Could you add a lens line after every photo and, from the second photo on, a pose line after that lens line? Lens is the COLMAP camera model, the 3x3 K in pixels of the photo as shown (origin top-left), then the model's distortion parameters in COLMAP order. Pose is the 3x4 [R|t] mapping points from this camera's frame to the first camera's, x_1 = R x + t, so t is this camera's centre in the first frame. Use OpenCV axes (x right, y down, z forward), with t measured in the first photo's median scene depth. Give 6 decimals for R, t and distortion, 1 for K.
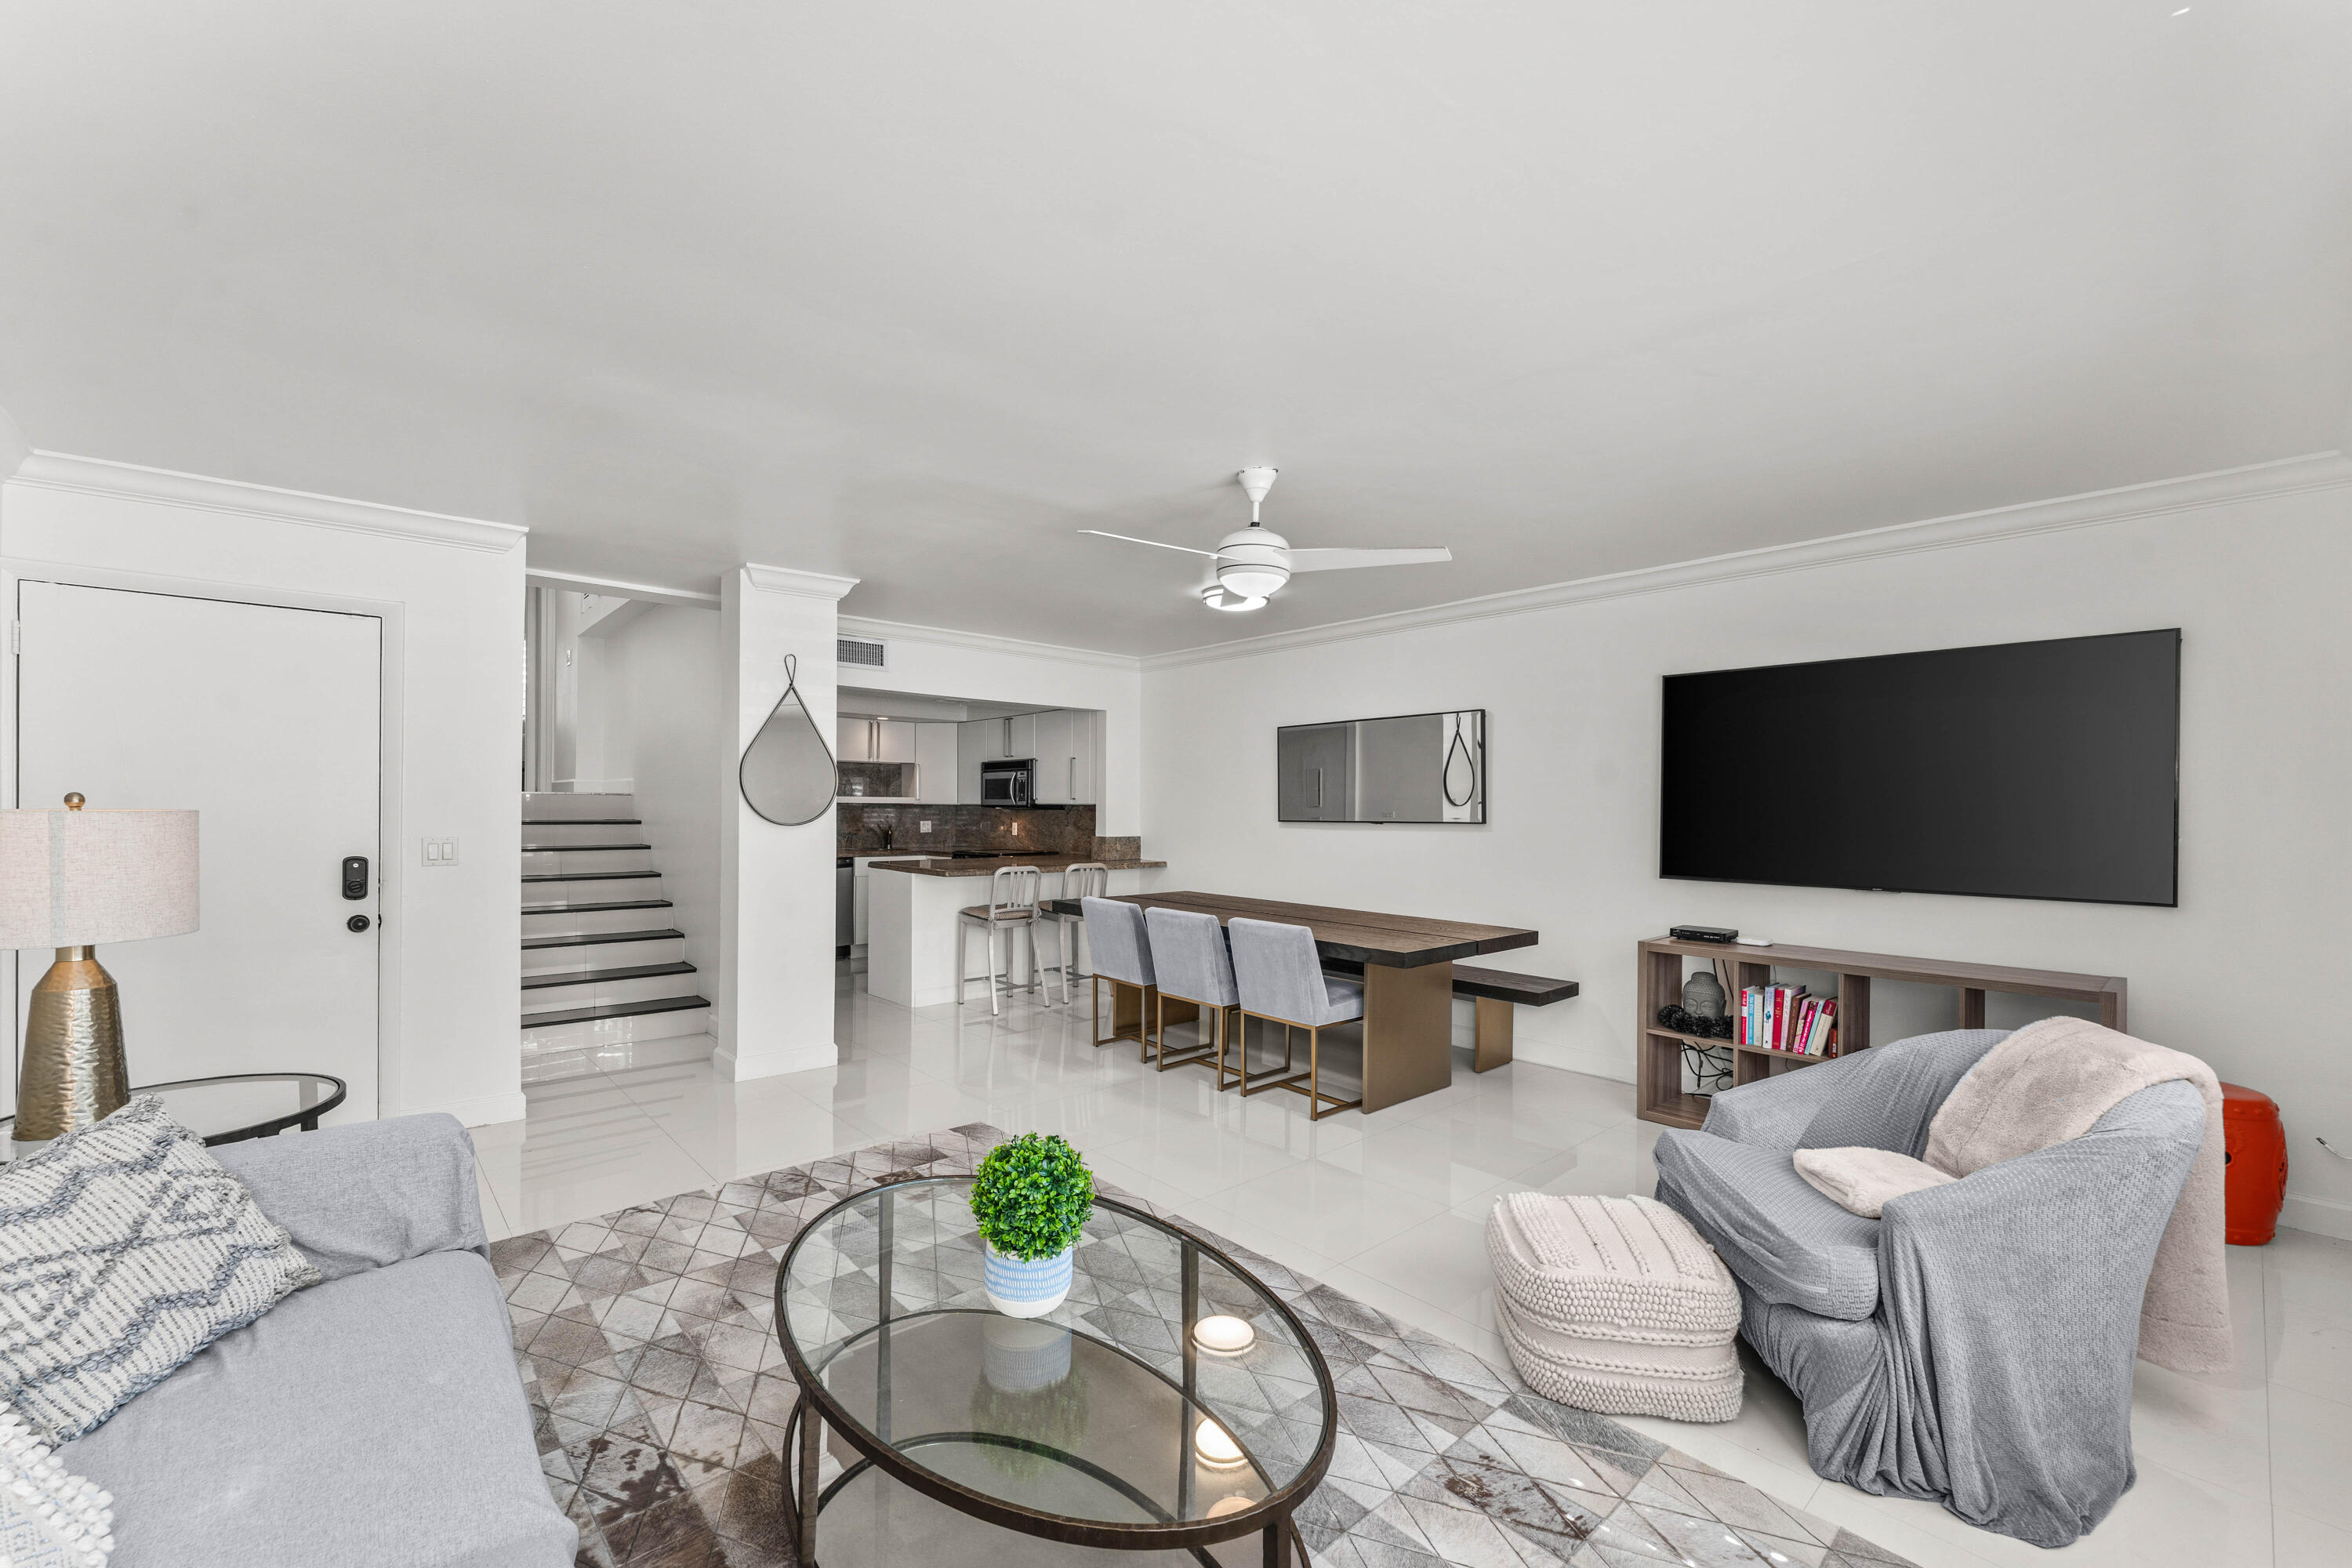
lens RADIAL K [[959.1, 0, 1176.1], [0, 959.1, 804.8], [0, 0, 1]] dist [-0.002863, -0.000533]
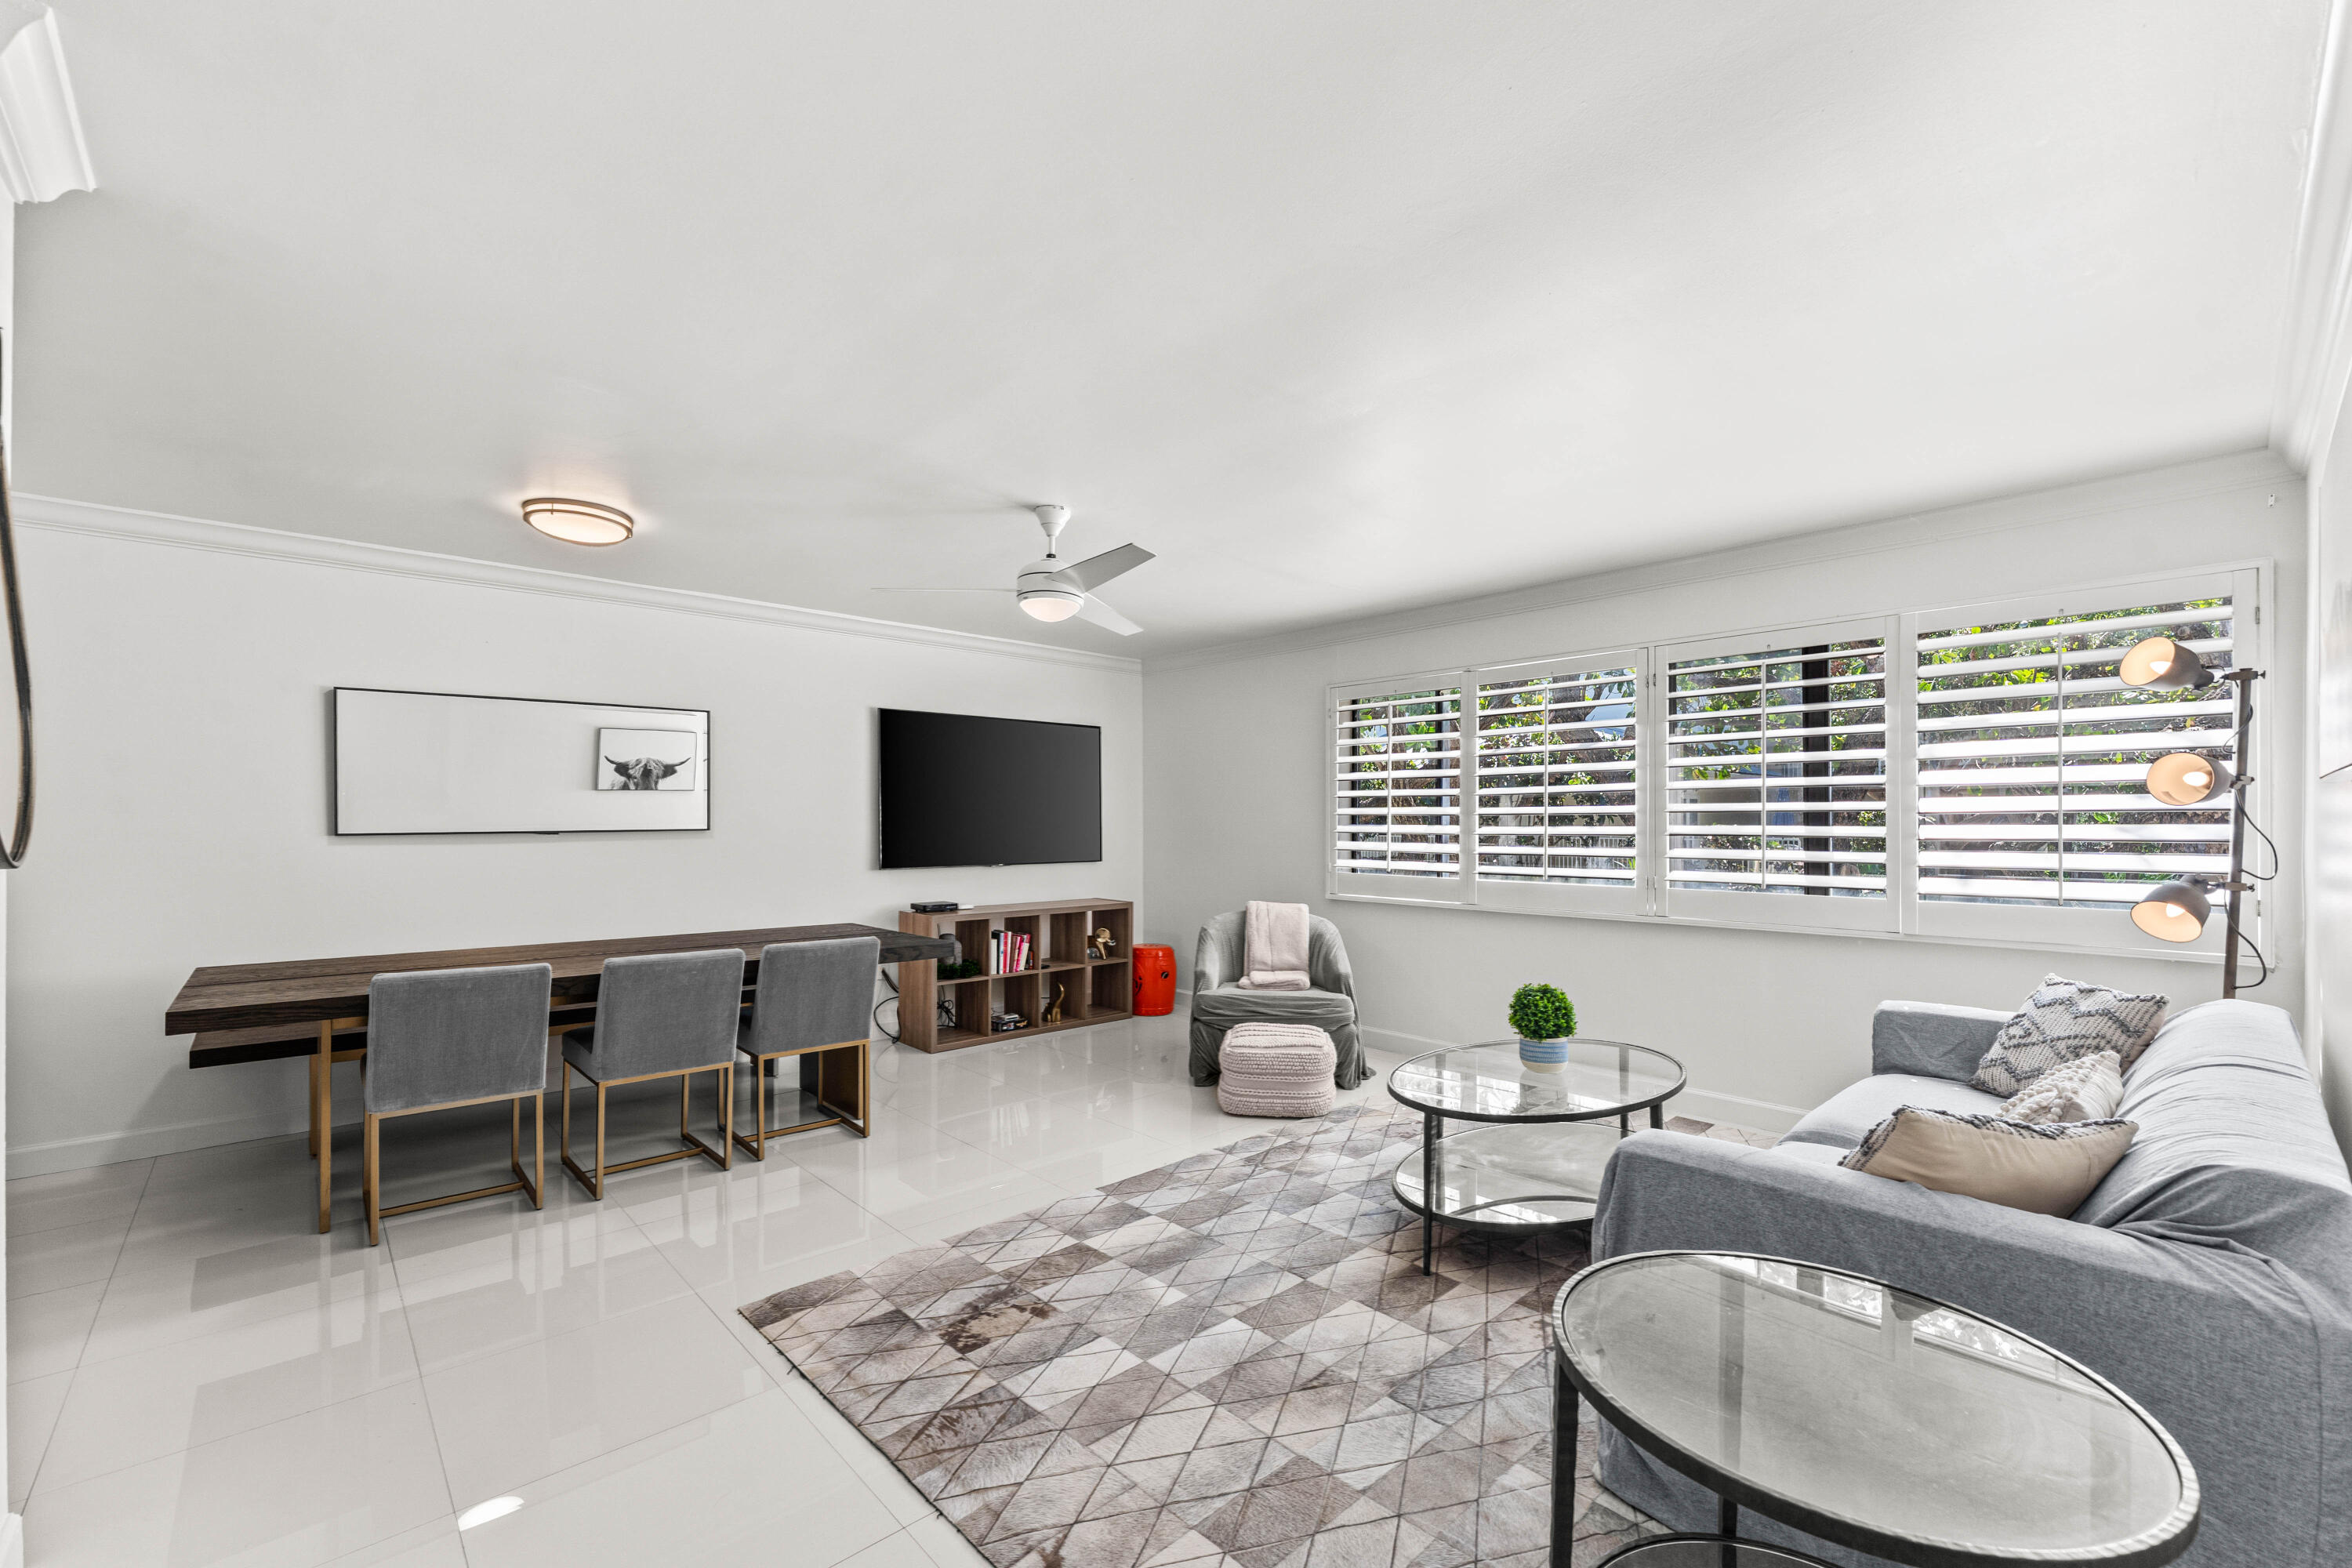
lens RADIAL K [[959.1, 0, 1164.2], [0, 959.1, 858.5], [0, 0, 1]] dist [-0.002863, -0.000533]
pose [[-0.017411, -0.045971, 0.998791, -0.445051], [-0.002071, 0.998942, 0.045941, 0.002619], [-0.999846, -0.001269, -0.017488, 0.393628]]
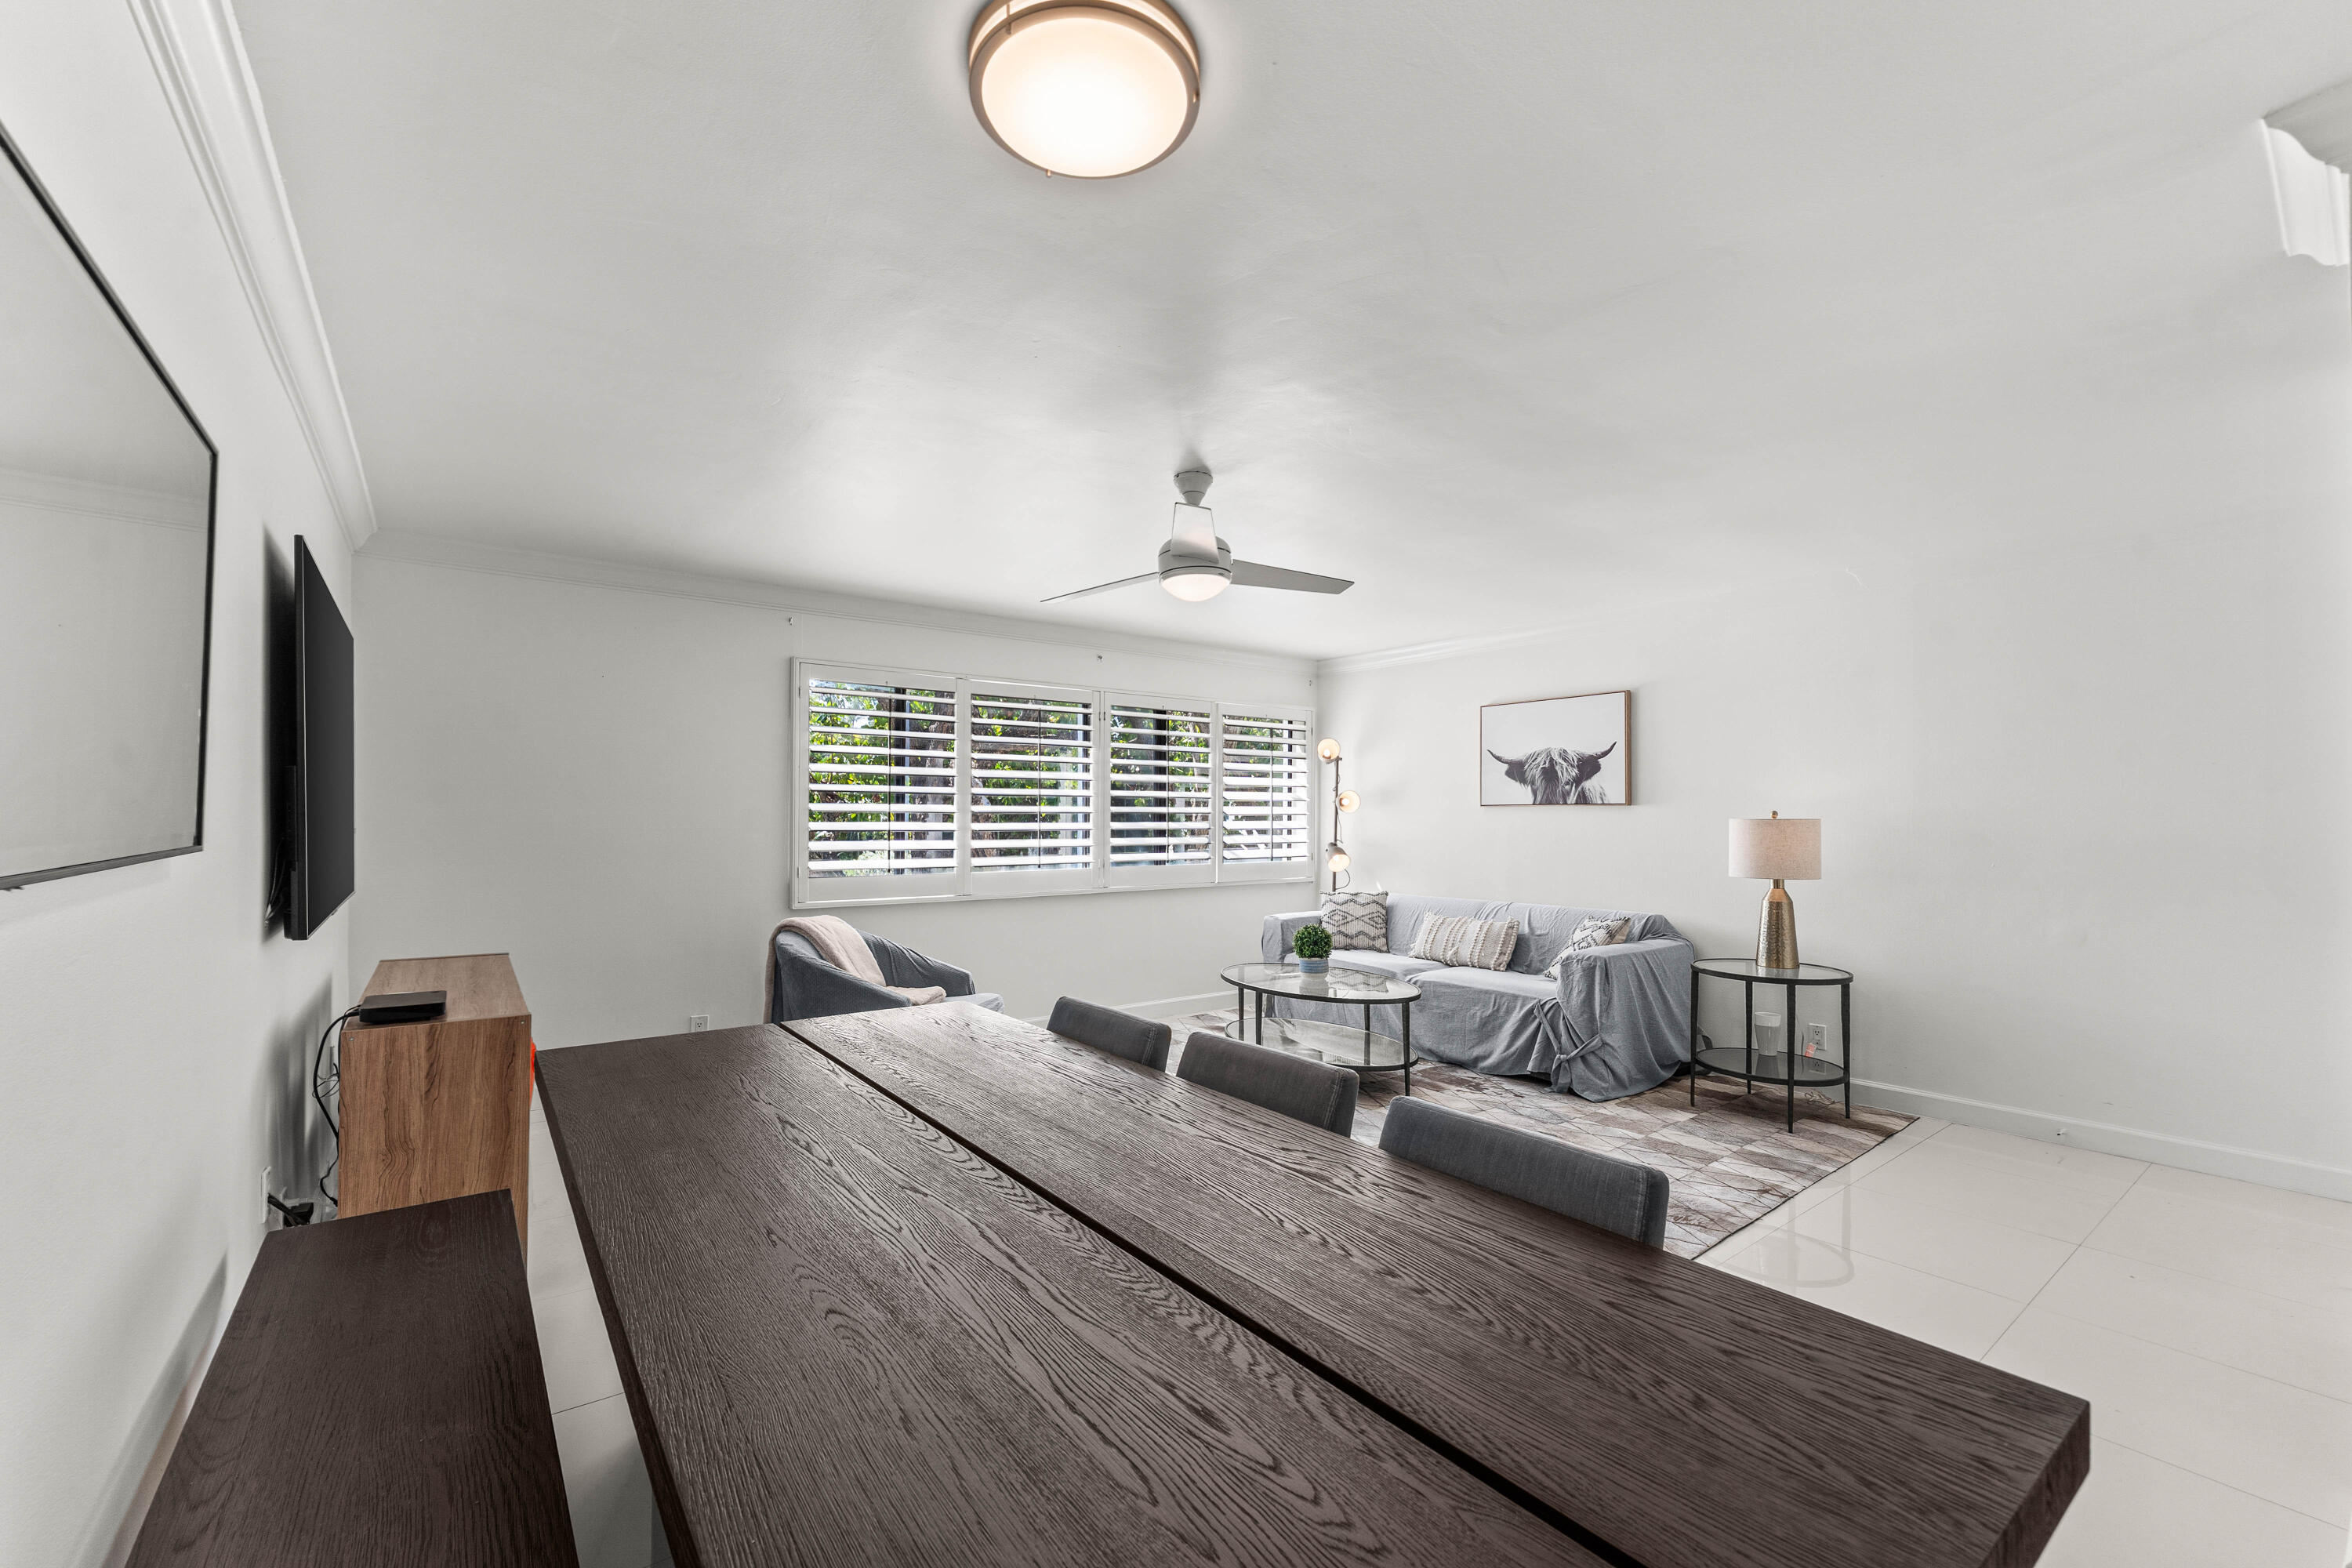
lens RADIAL K [[959.1, 0, 1184.4], [0, 959.1, 816.9], [0, 0, 1]] dist [-0.002863, -0.000533]
pose [[-0.997557, -0.010527, 0.069054, 0.012900], [-0.010844, 0.999932, -0.004213, 0.007083], [-0.069005, -0.004951, -0.997604, 0.882550]]
